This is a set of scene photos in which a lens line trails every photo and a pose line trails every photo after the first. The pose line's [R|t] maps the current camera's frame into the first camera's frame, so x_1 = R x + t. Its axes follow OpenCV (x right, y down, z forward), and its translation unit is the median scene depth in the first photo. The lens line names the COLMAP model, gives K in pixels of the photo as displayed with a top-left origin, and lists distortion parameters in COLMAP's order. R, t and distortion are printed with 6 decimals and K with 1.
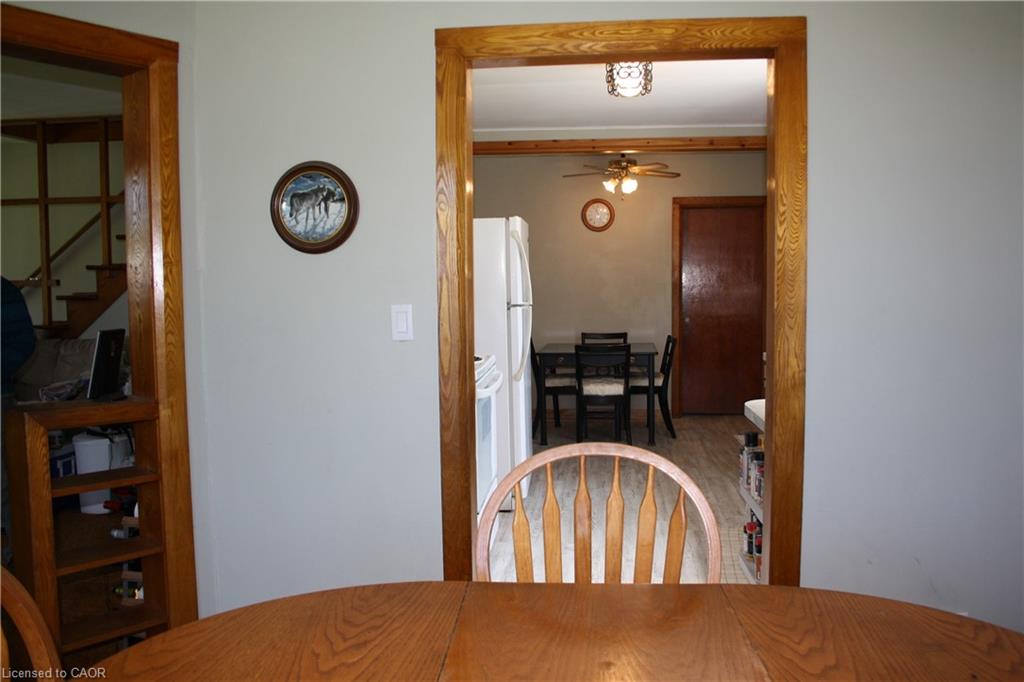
lens RADIAL K [[873.0, 0, 520.7], [0, 873.0, 342.7], [0, 0, 1]] dist [-0.143253, 0.109546]
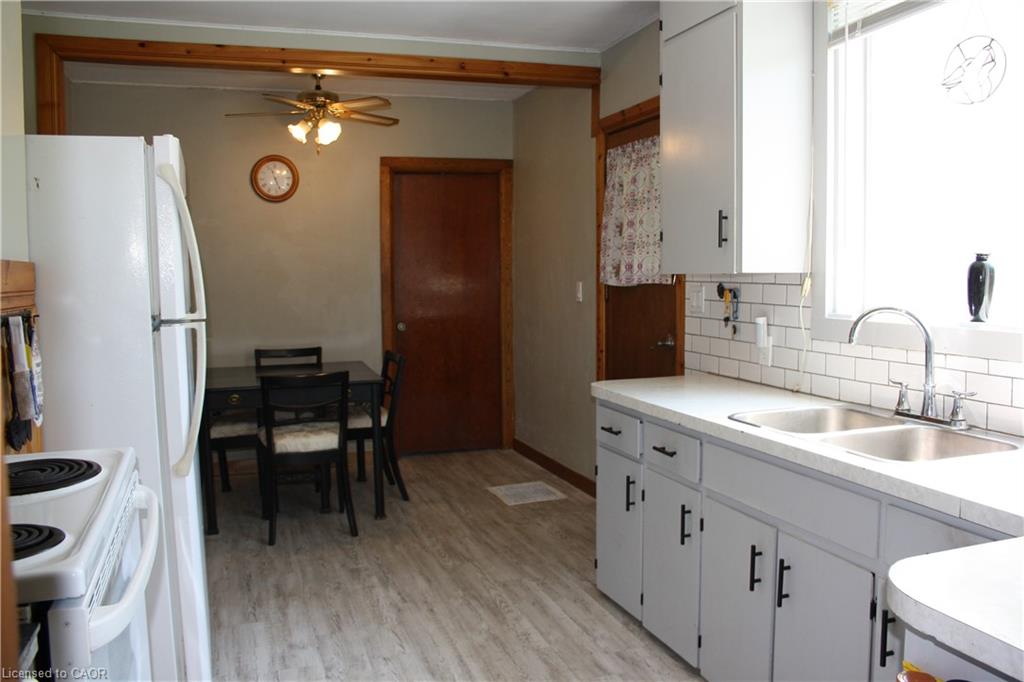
lens RADIAL K [[873.0, 0, 542.9], [0, 873.0, 339.7], [0, 0, 1]] dist [-0.143253, 0.109546]
pose [[0.904821, -0.031882, 0.424597, -0.013401], [0.030739, 0.999482, 0.009544, -0.020565], [-0.424681, 0.004417, 0.905332, 0.324024]]
